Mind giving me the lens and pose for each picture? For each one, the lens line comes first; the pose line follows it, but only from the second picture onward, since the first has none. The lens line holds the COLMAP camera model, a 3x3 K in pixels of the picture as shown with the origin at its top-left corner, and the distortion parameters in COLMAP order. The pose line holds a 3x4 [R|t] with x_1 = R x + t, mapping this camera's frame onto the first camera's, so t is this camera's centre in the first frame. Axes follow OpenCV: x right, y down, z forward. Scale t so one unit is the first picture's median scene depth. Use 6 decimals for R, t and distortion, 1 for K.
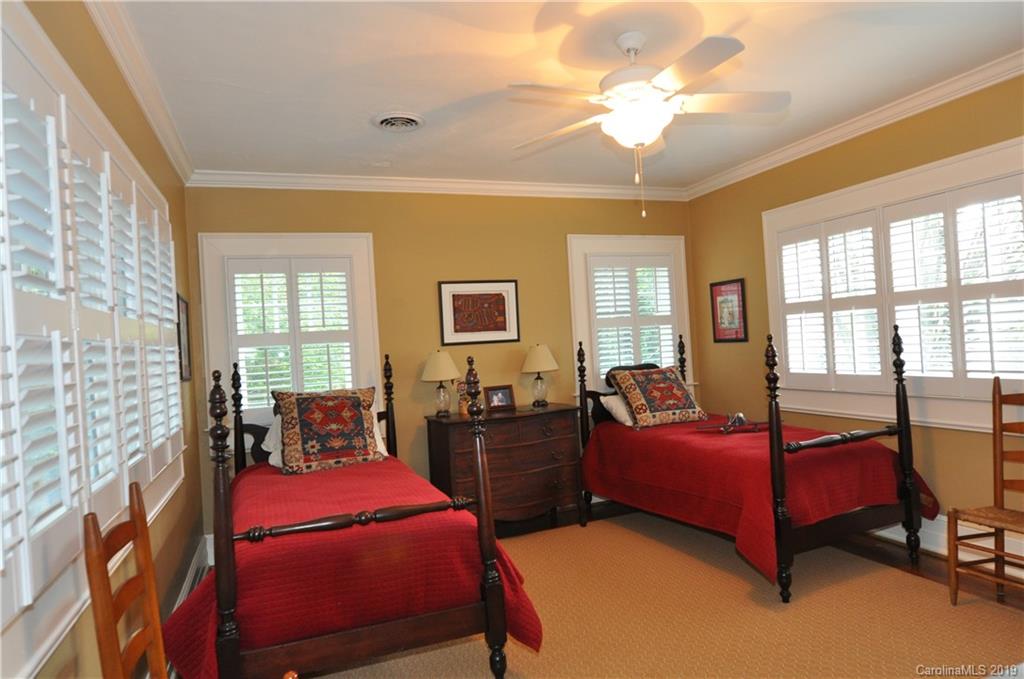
lens RADIAL K [[621.0, 0, 512.0], [0, 621.0, 339.5], [0, 0, 1]] dist [-0.004039, -0.011724]
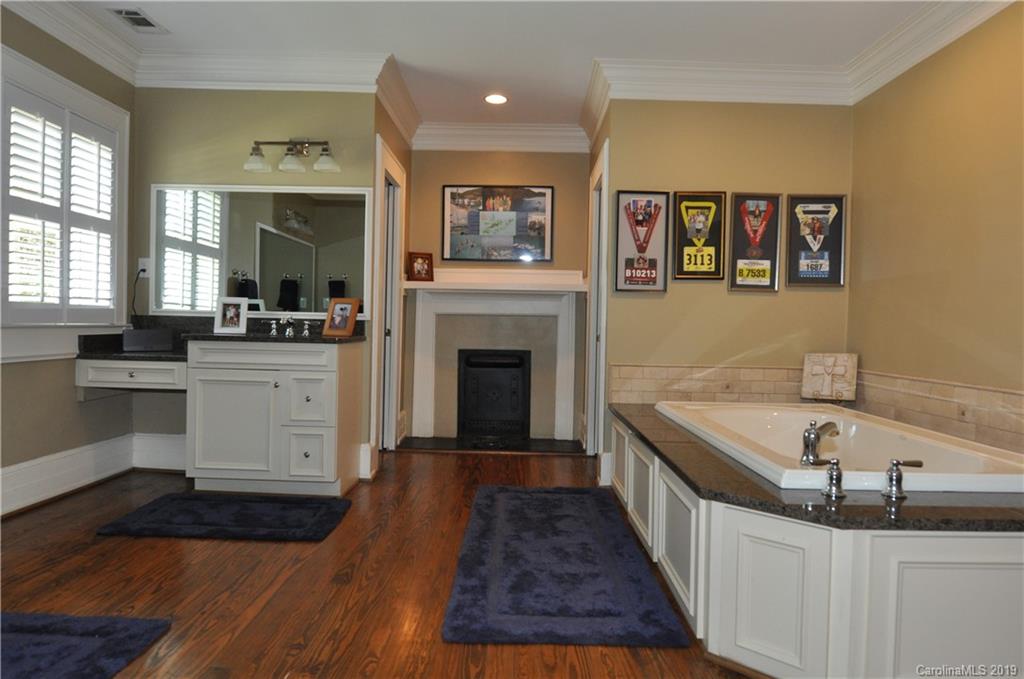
lens RADIAL K [[621.0, 0, 512.0], [0, 621.0, 339.5], [0, 0, 1]] dist [-0.004039, -0.011724]
pose [[-0.920367, -0.146294, 0.362661, -0.335477], [-0.155403, 0.987843, 0.004103, 0.007665], [-0.358853, -0.052583, -0.931912, 1.563681]]
